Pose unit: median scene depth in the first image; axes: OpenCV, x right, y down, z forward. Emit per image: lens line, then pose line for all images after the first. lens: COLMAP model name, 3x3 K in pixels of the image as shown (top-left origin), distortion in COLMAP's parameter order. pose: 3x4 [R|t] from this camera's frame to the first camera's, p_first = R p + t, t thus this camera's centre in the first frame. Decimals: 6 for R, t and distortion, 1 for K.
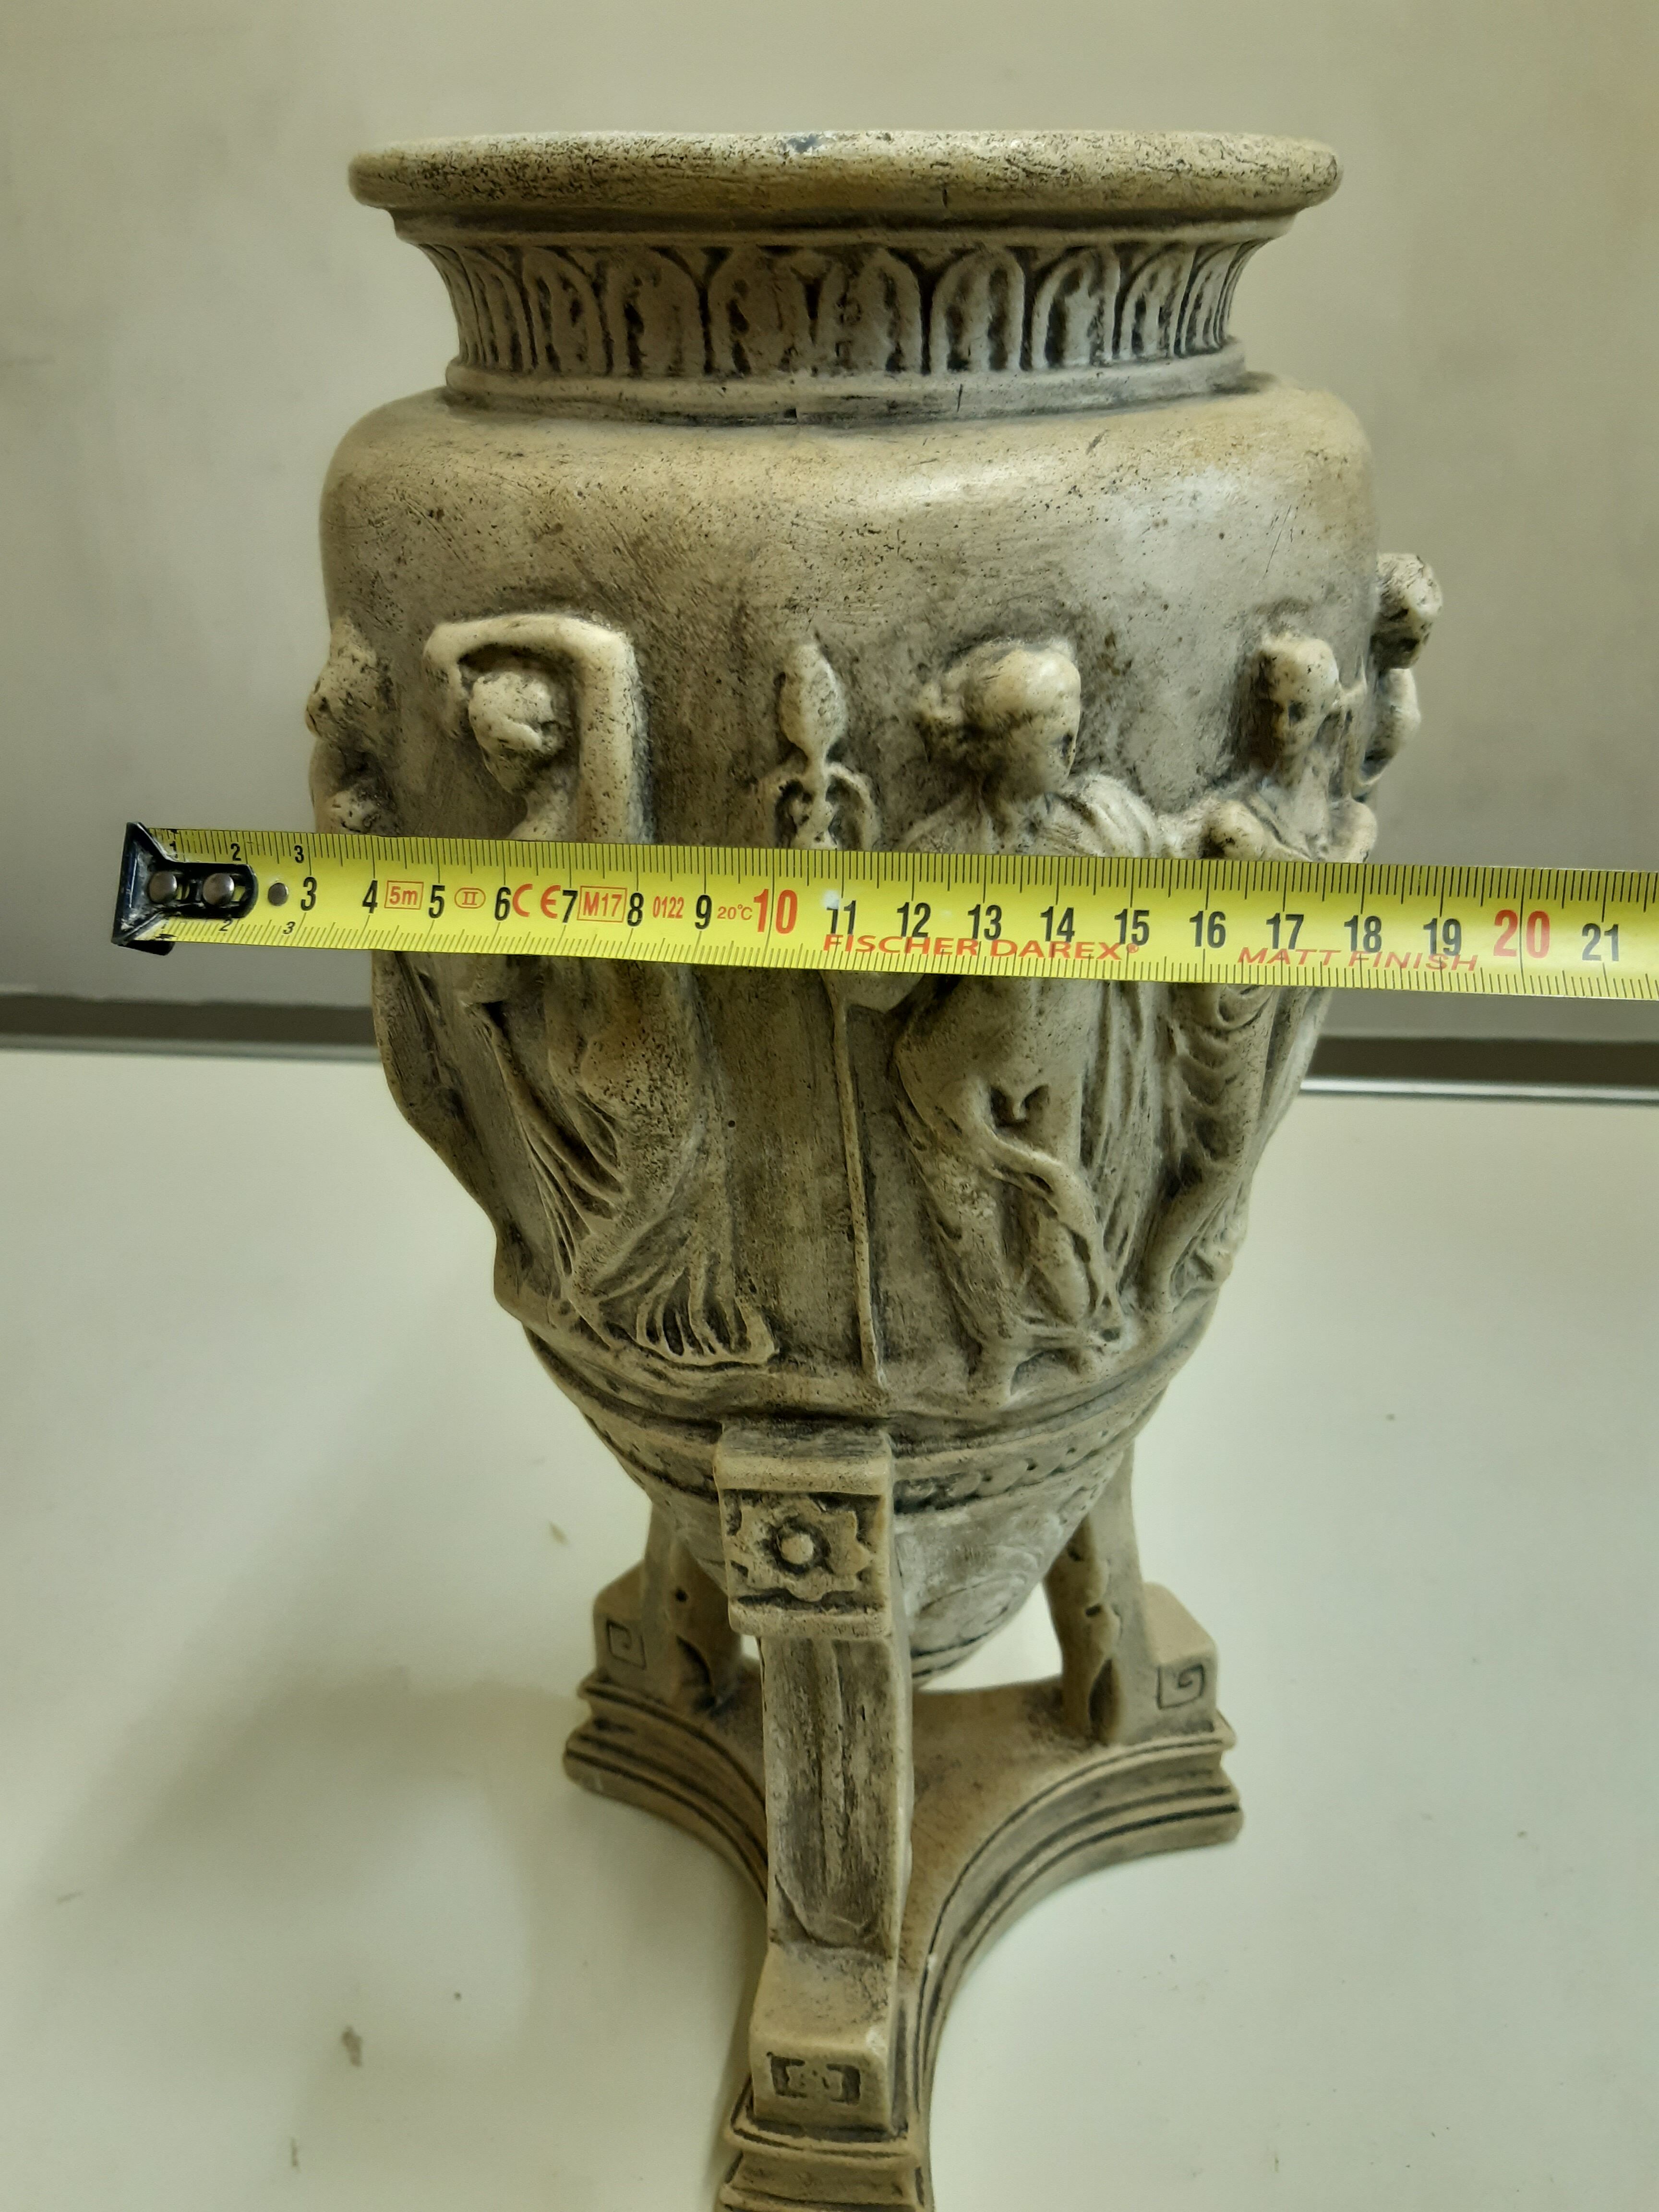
lens RADIAL K [[1797.1, 0, 829.5], [0, 1797.1, 1106.0], [0, 0, 1]] dist [-0.011298, -0.012915]
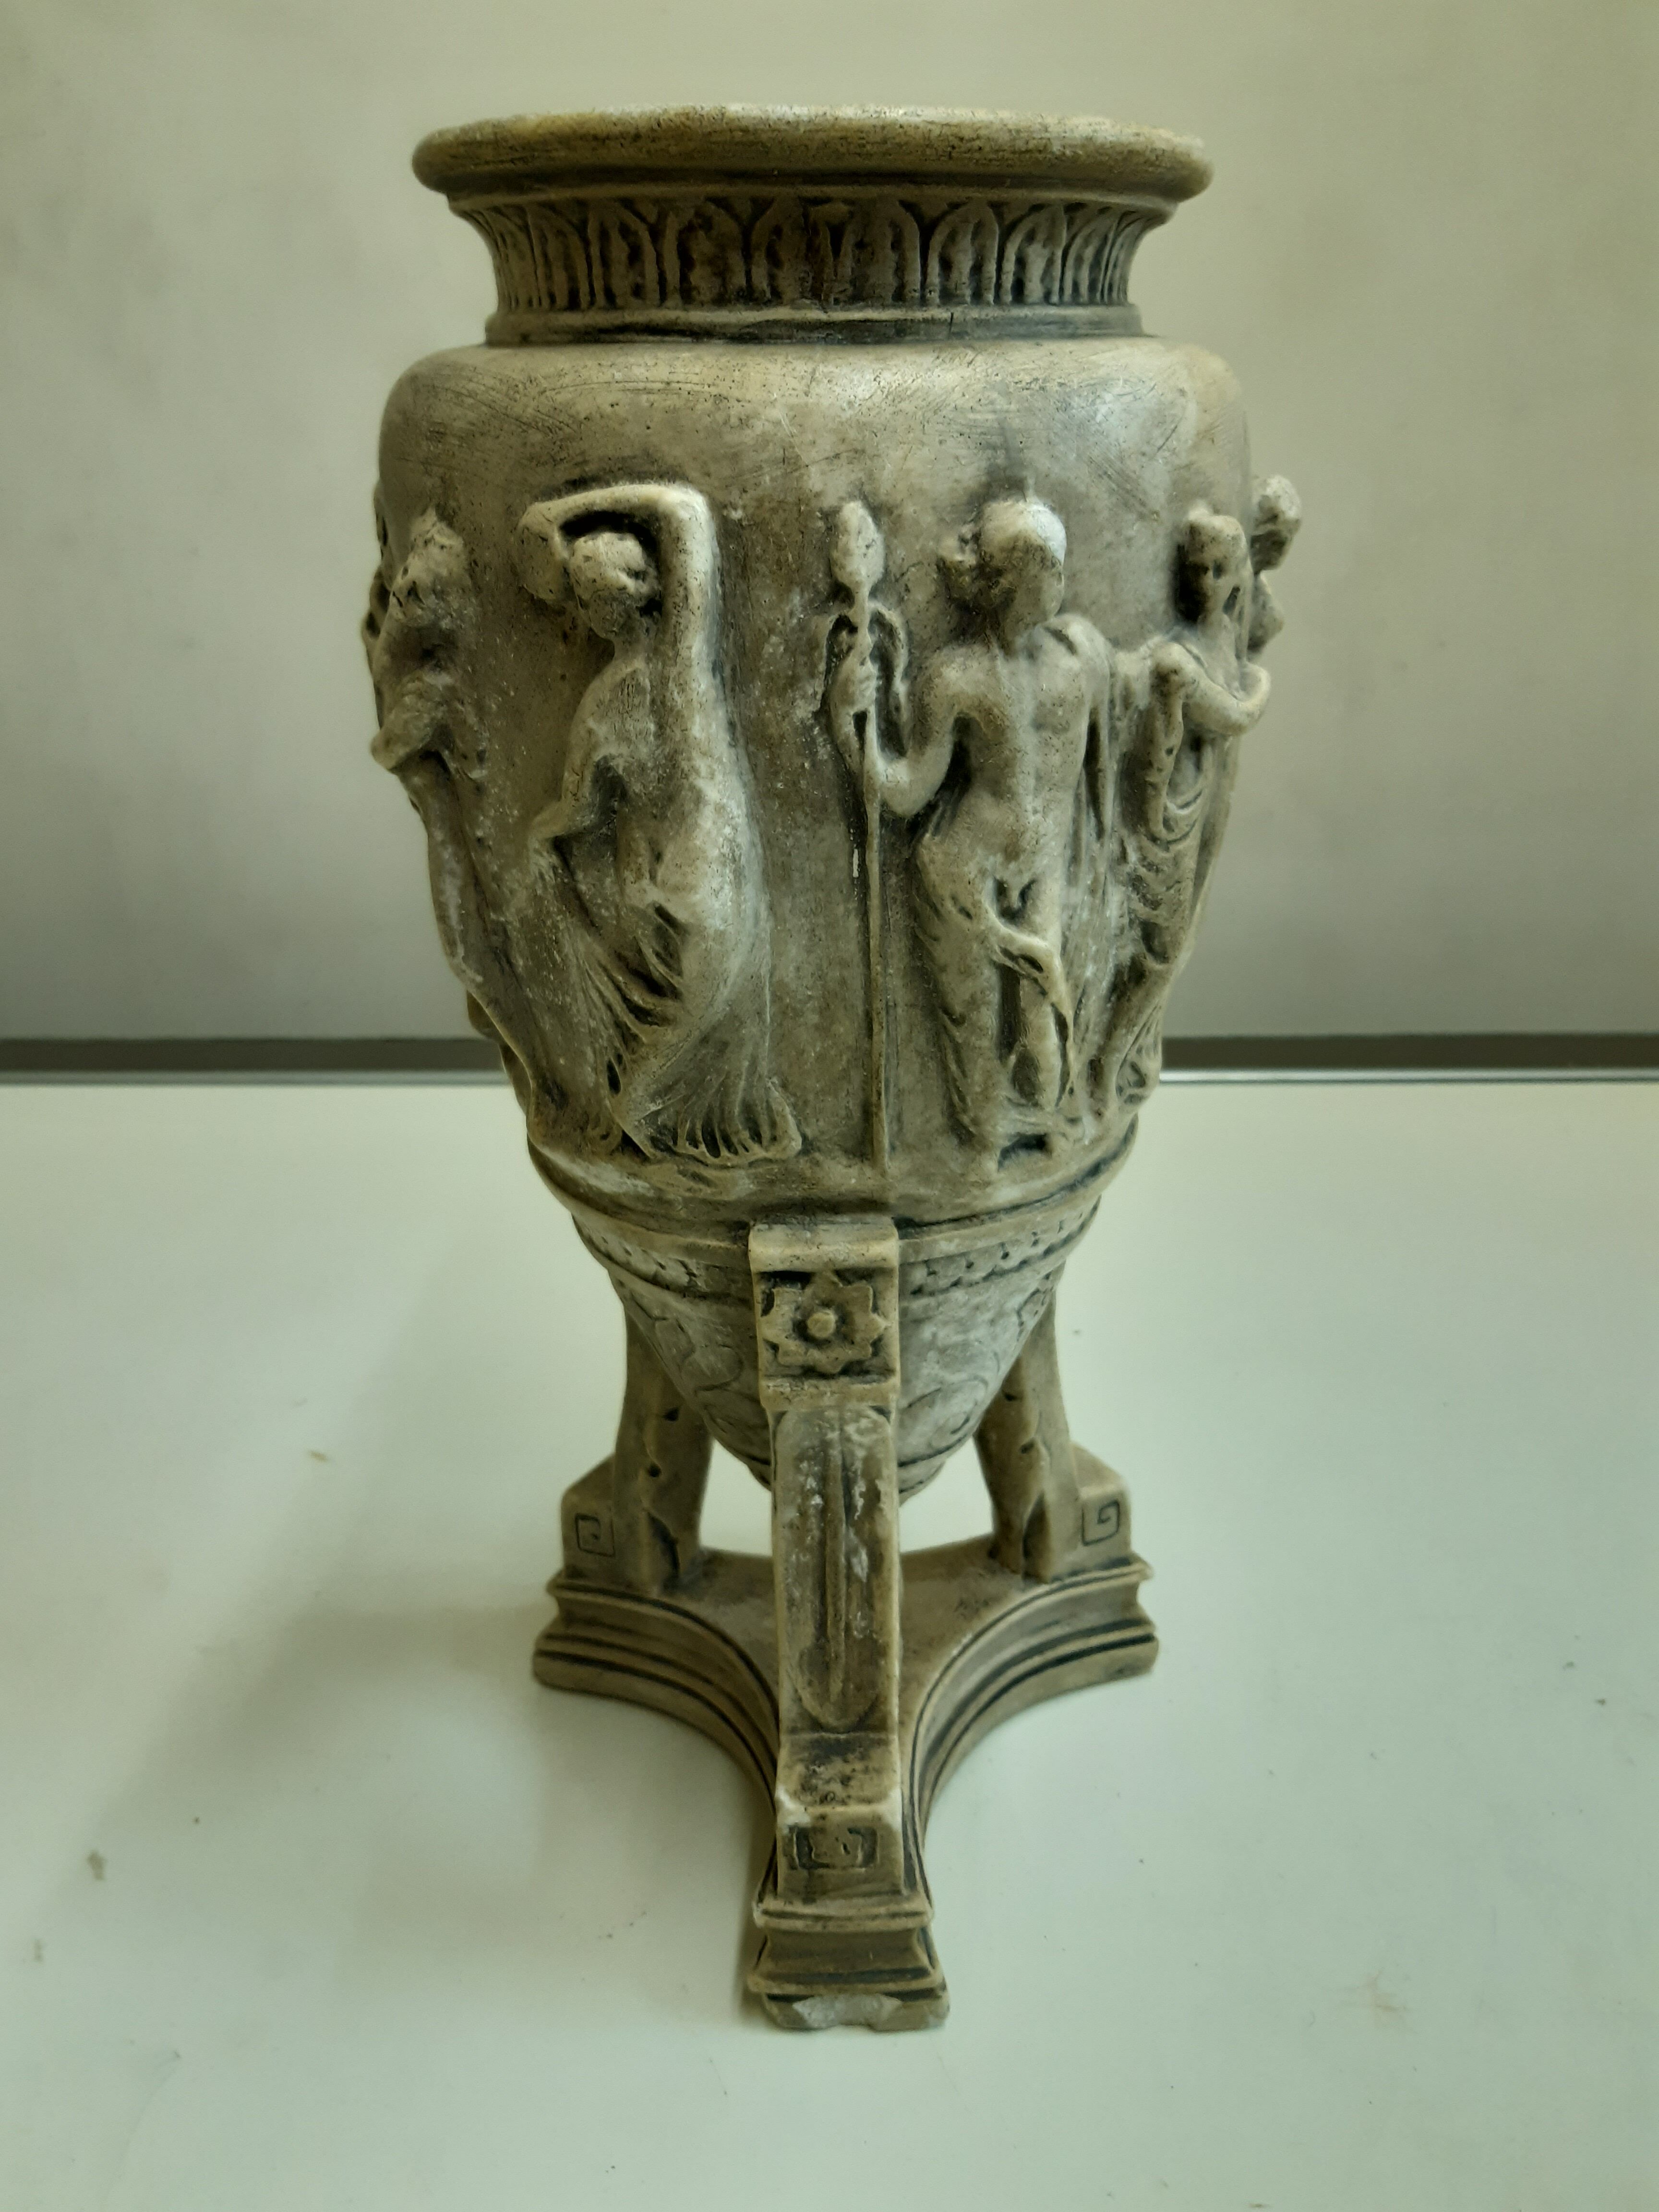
lens RADIAL K [[1797.1, 0, 829.5], [0, 1797.1, 1106.0], [0, 0, 1]] dist [-0.011298, -0.012915]
pose [[0.989336, -0.046562, 0.138010, -0.190782], [0.056126, 0.996224, -0.066242, 0.211247], [-0.134405, 0.073282, 0.988213, -0.178099]]
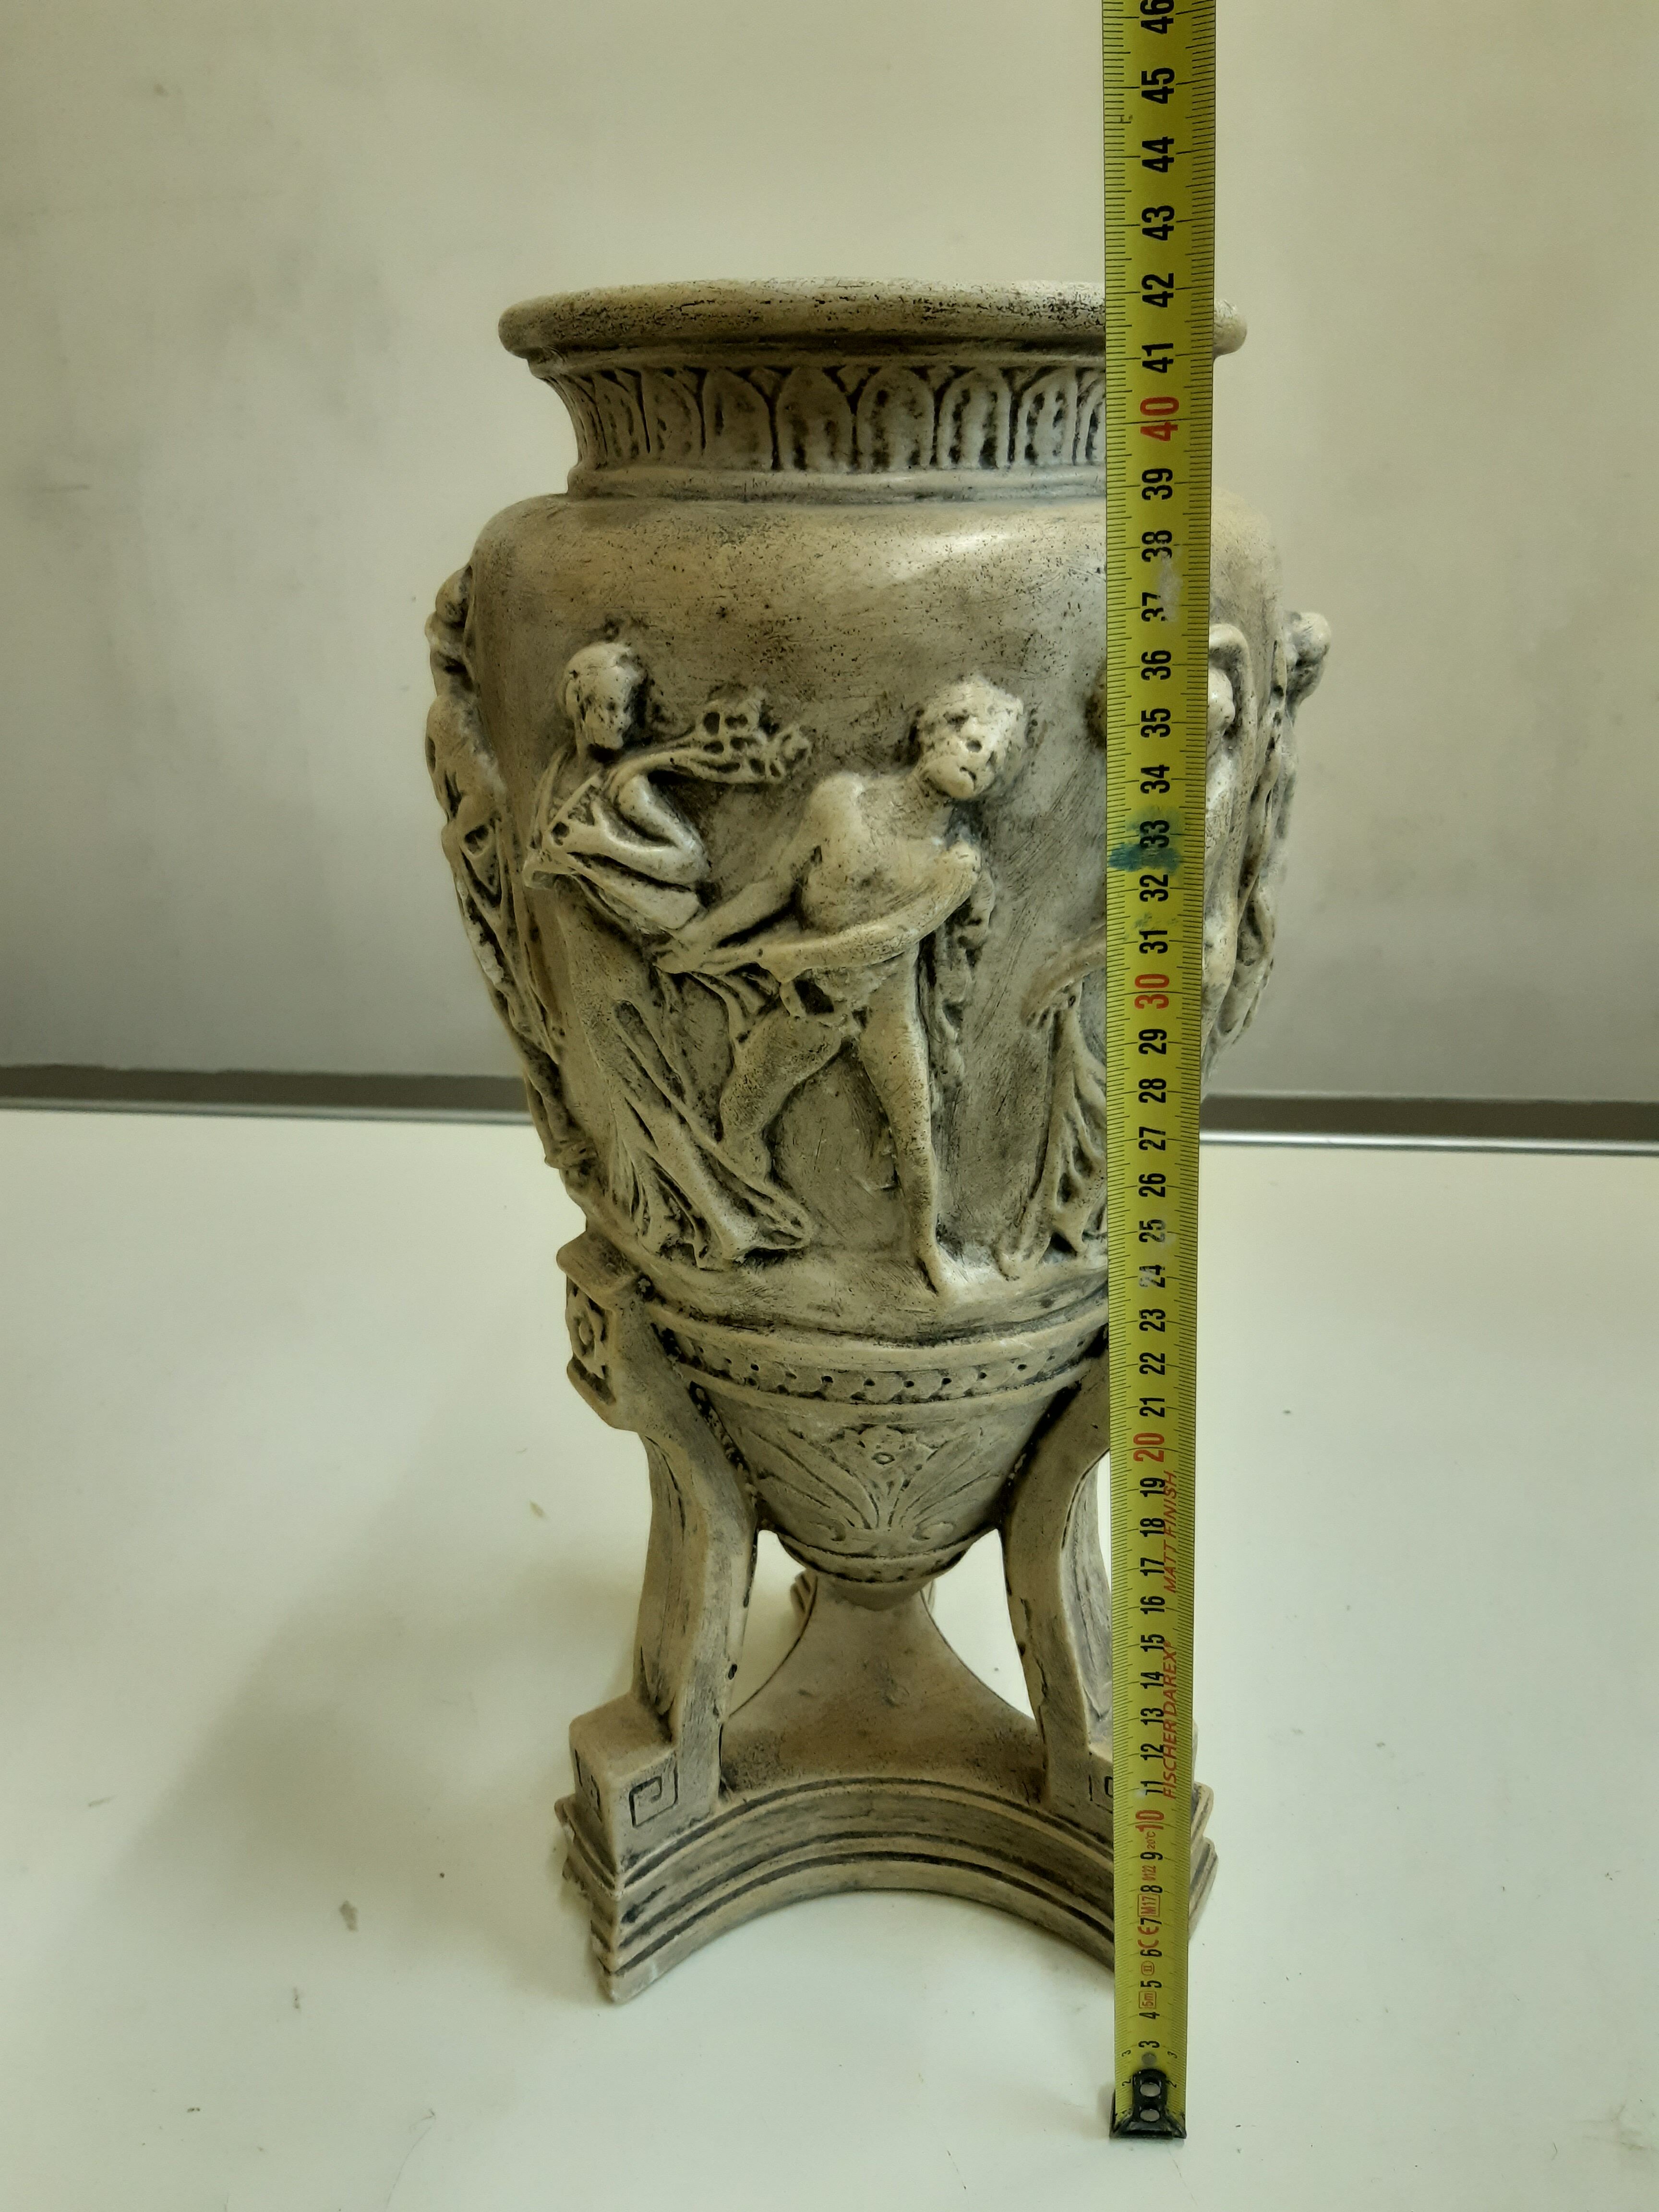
lens RADIAL K [[1736.9, 0, 829.5], [0, 1736.9, 1106.0], [0, 0, 1]] dist [0.003699, 0.000067]
pose [[0.368326, -0.340469, 0.865111, -1.364636], [0.426886, 0.888572, 0.167953, -0.260982], [-0.825896, 0.307442, 0.472626, 0.641910]]
